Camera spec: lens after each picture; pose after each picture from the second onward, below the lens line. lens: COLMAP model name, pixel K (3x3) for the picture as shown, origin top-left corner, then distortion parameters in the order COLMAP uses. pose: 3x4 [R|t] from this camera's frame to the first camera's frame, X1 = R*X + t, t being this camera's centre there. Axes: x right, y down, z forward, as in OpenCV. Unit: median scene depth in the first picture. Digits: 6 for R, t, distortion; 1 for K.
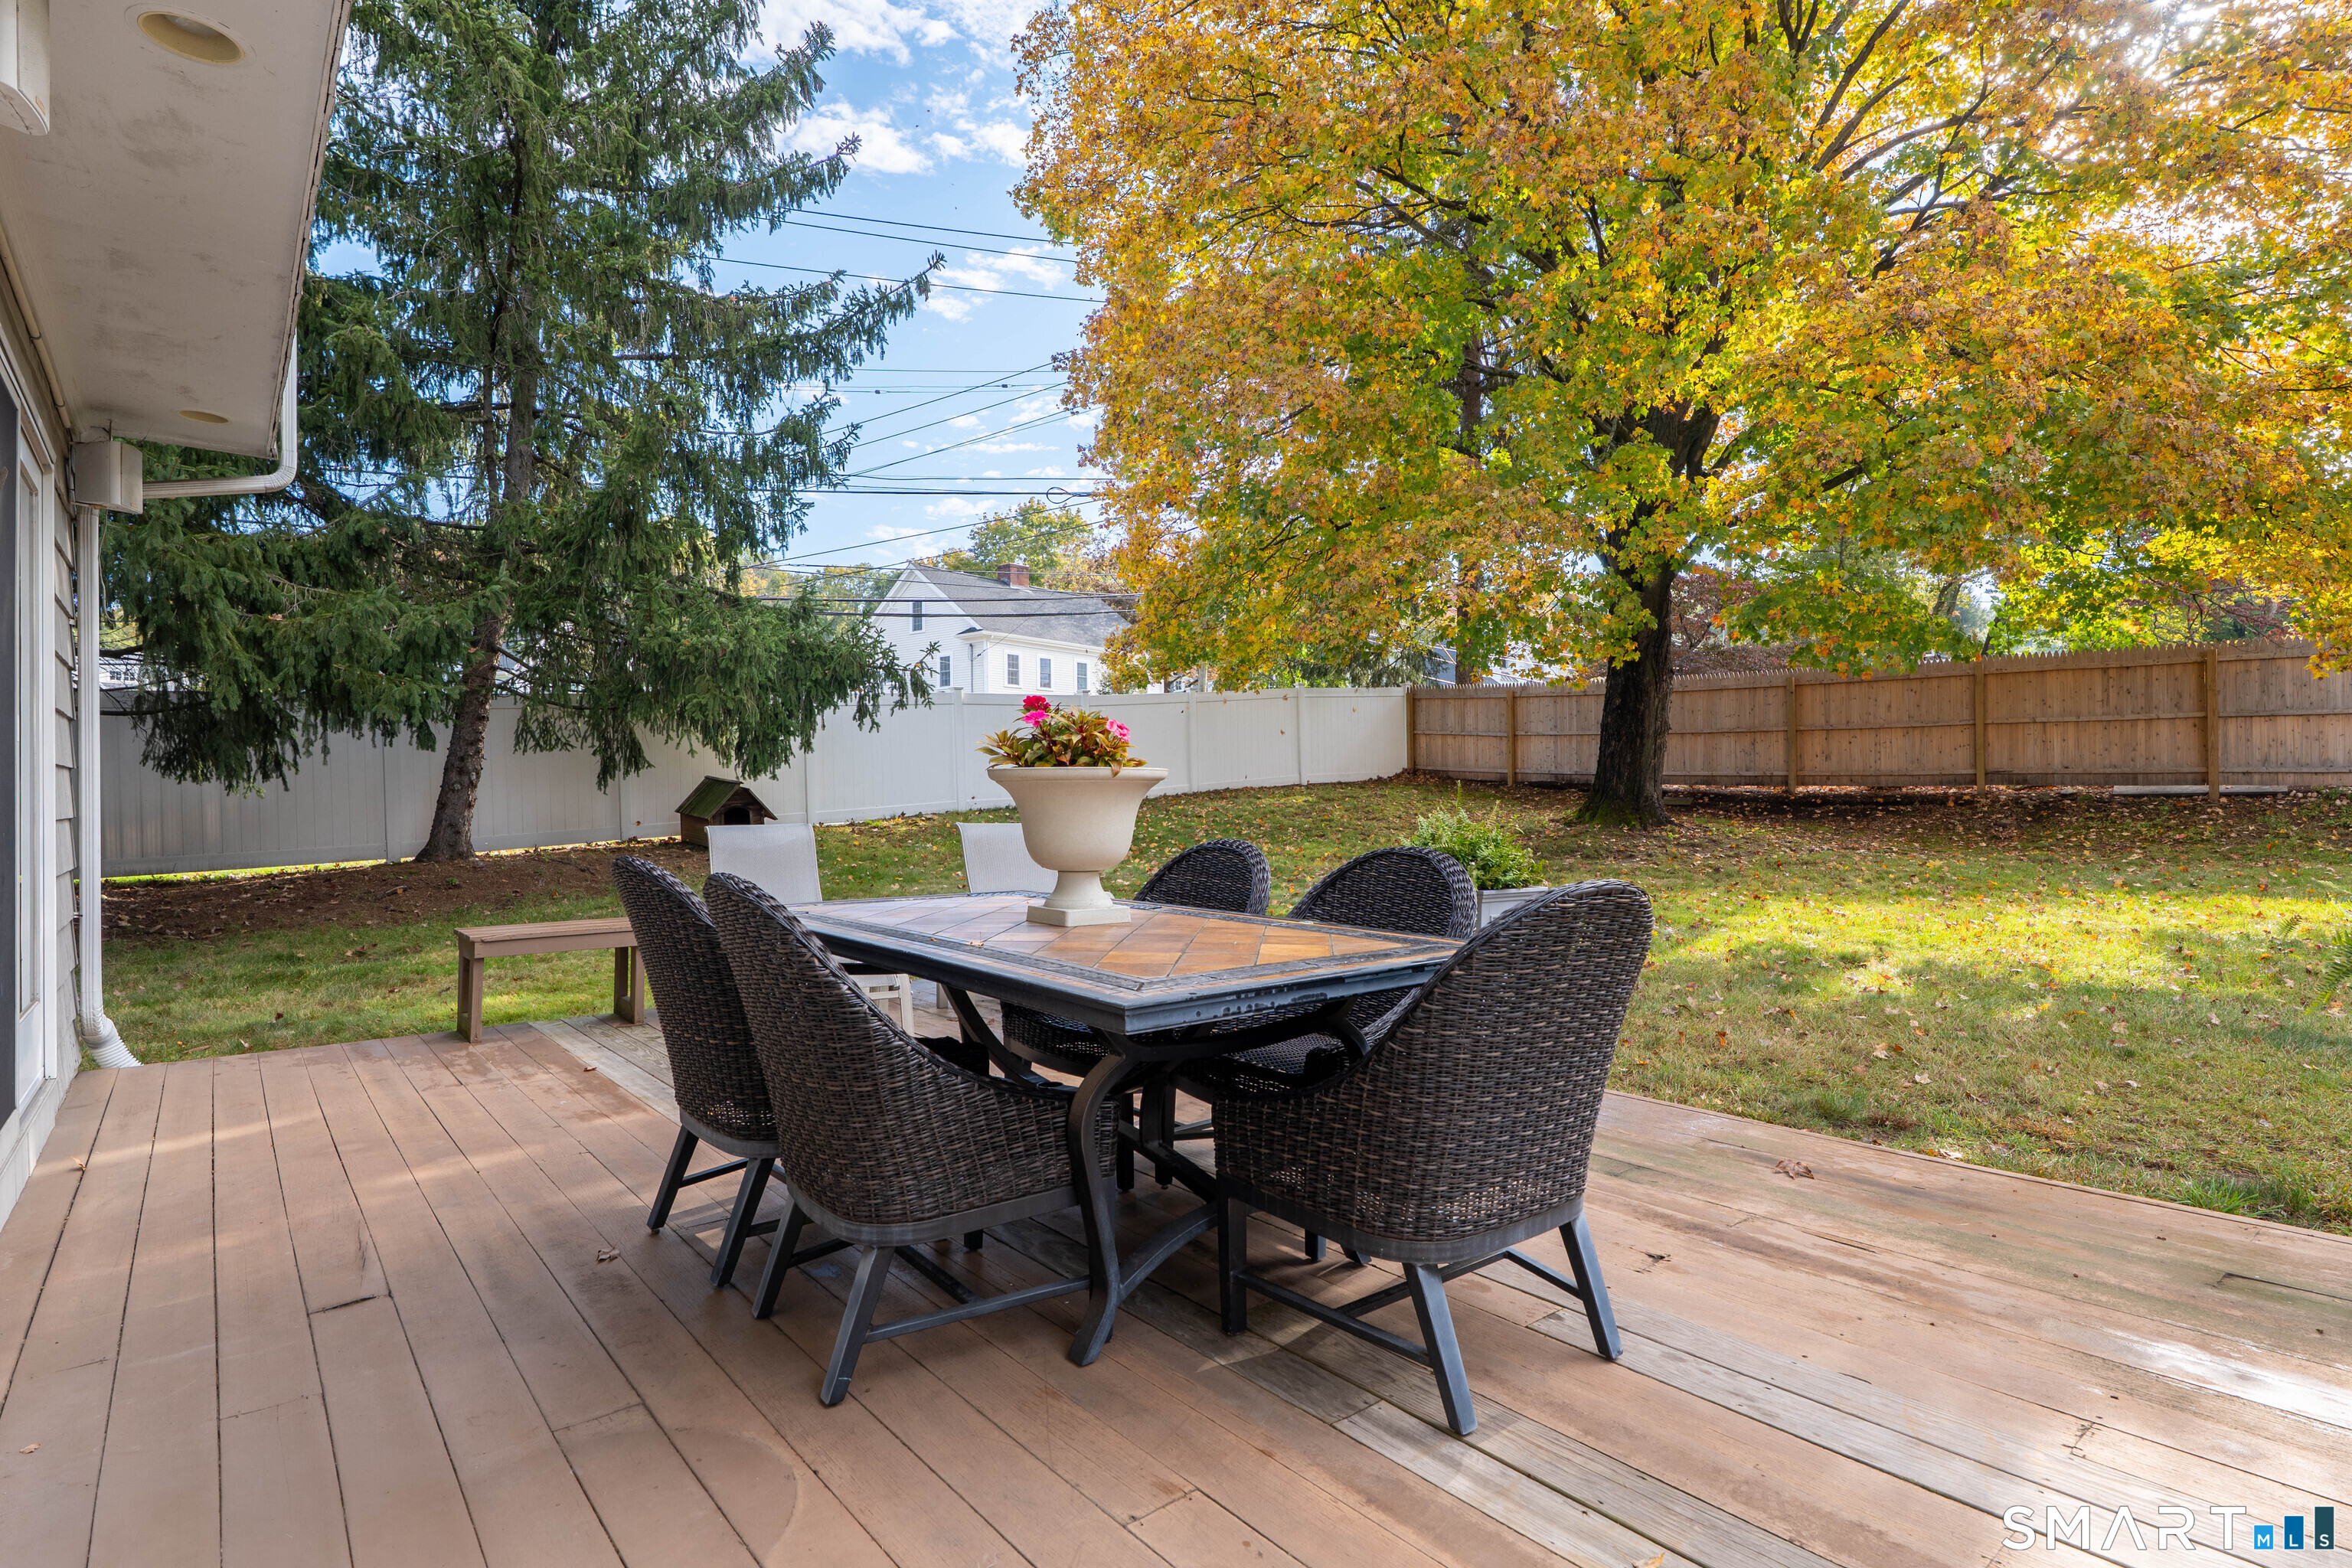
lens RADIAL K [[1177.2, 0, 1176.0], [0, 1177.2, 784.0], [0, 0, 1]] dist [0.003516, 0.000313]
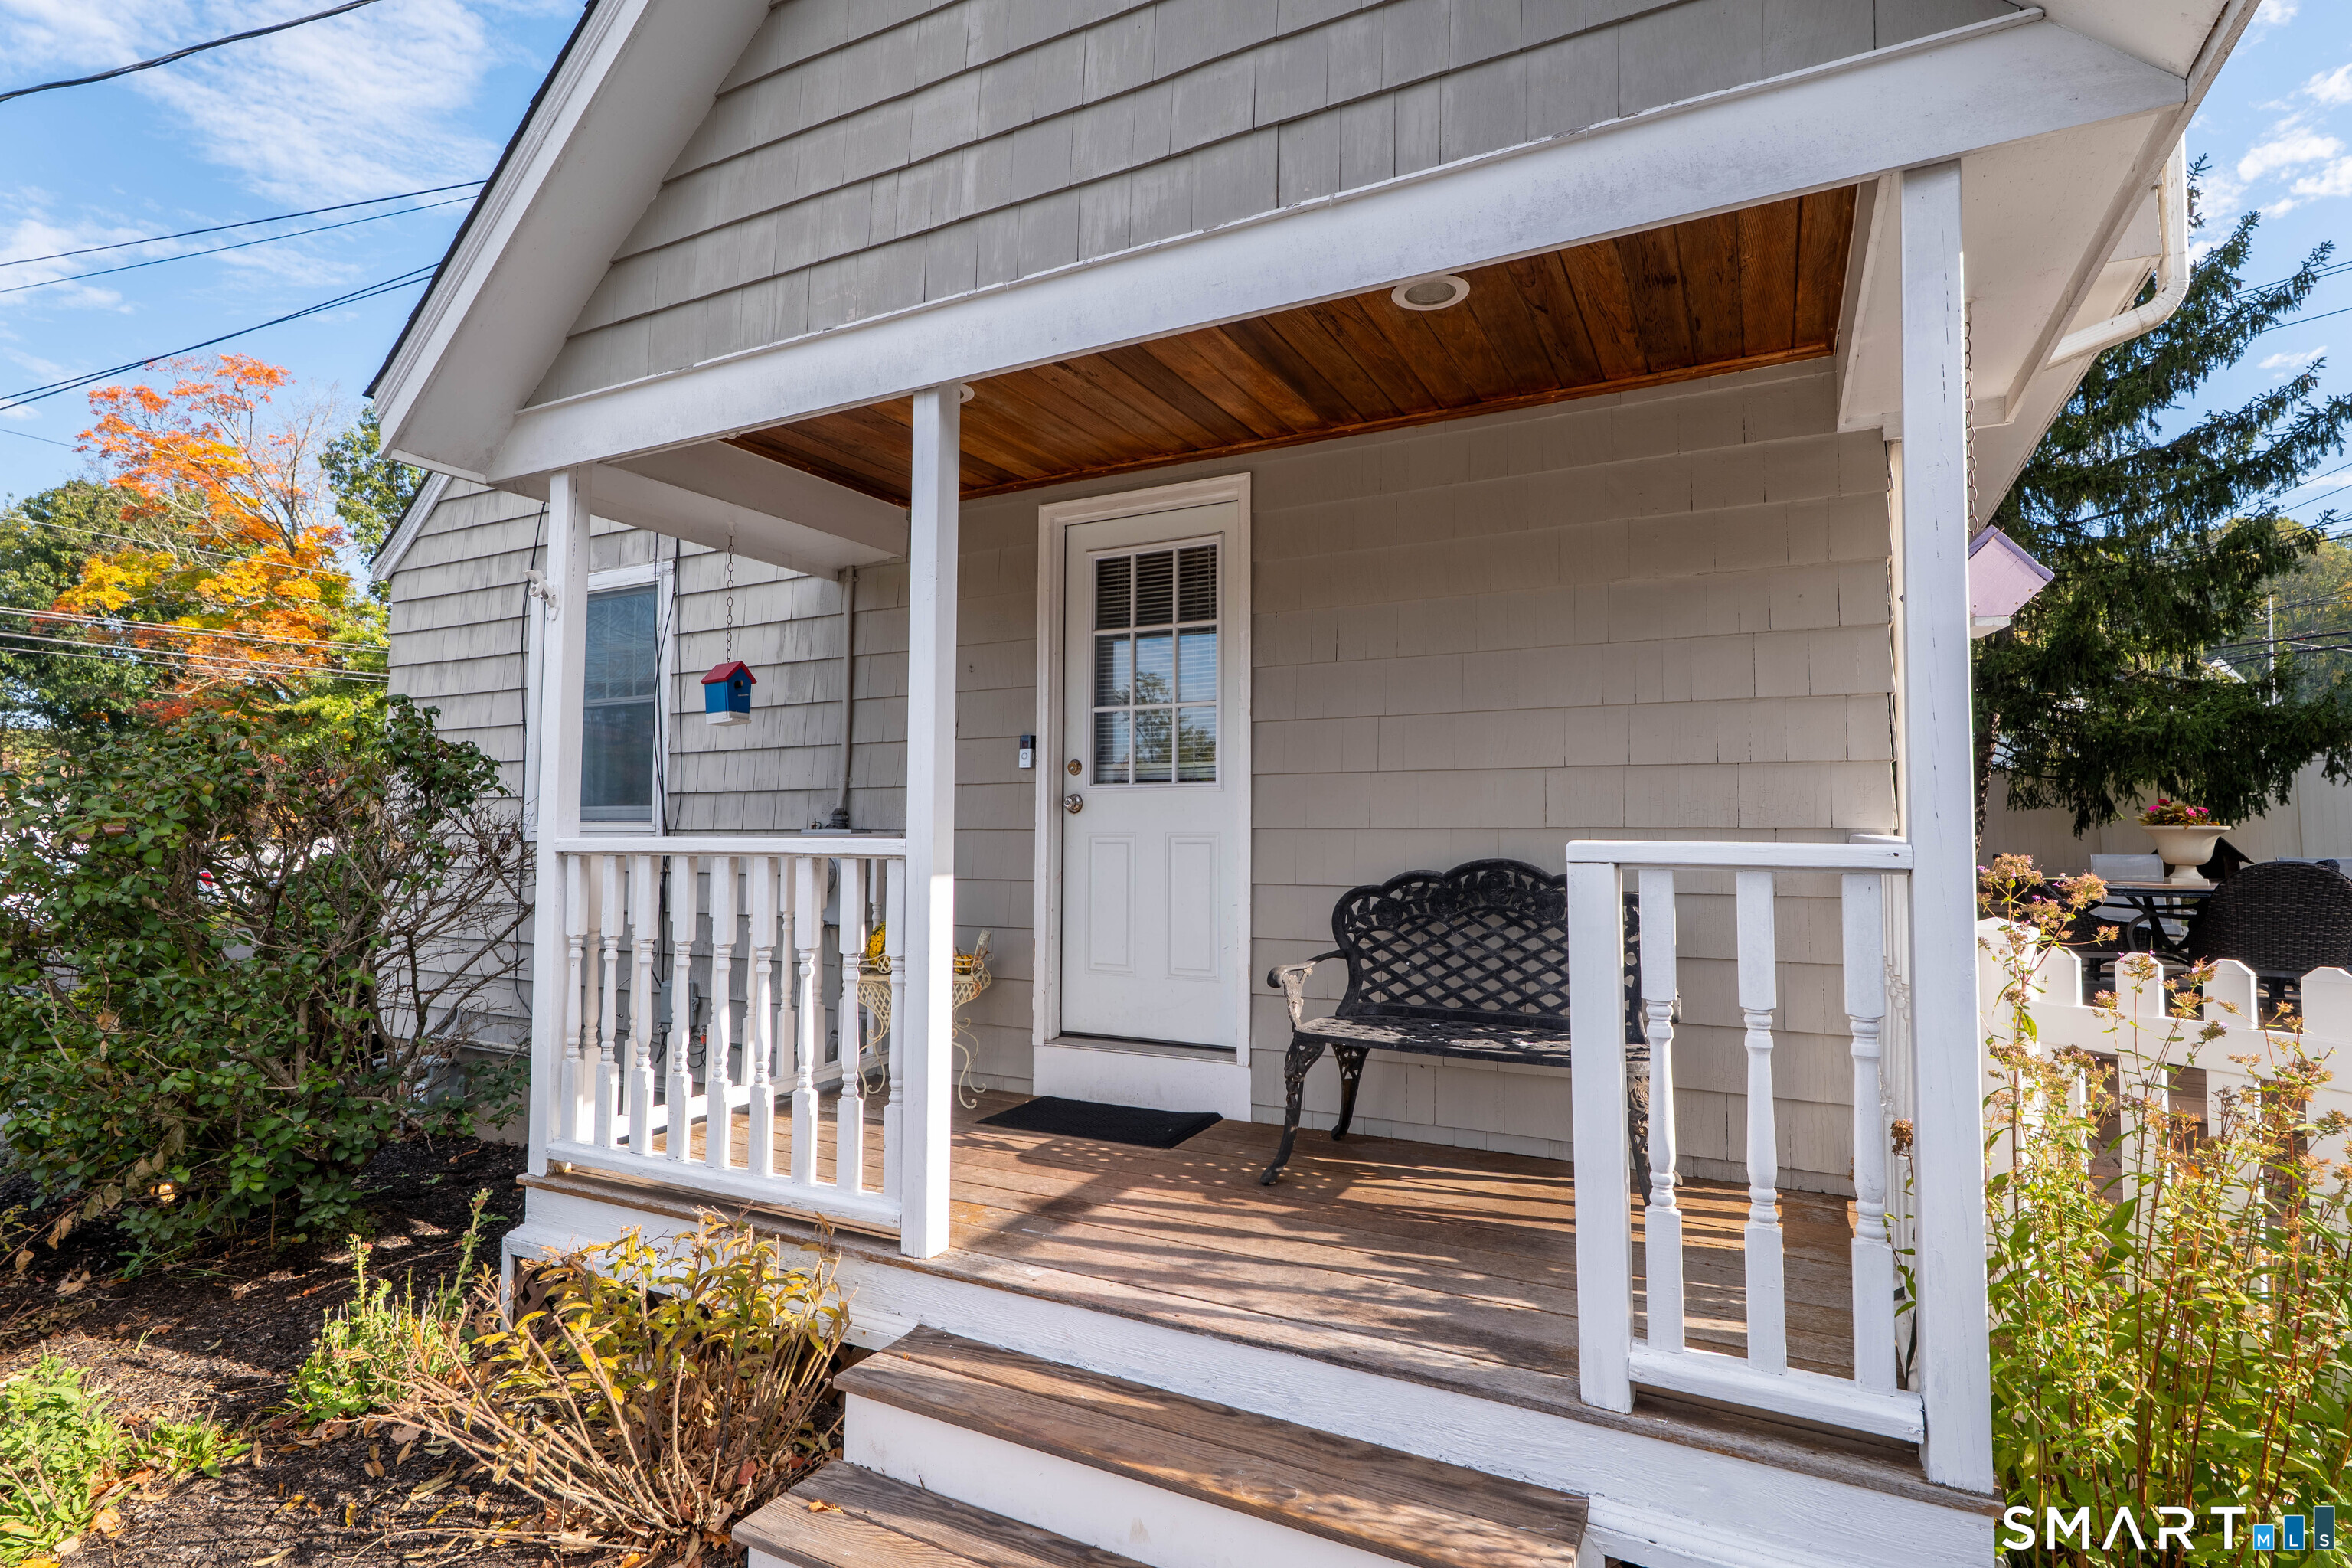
lens RADIAL K [[1159.6, 0, 1176.0], [0, 1159.6, 784.0], [0, 0, 1]] dist [0.000711, 0.000254]
pose [[0.391663, -0.038308, -0.919311, 0.323960], [0.001415, 0.999157, -0.041032, -0.002615], [0.920108, 0.014771, 0.391387, -0.459326]]
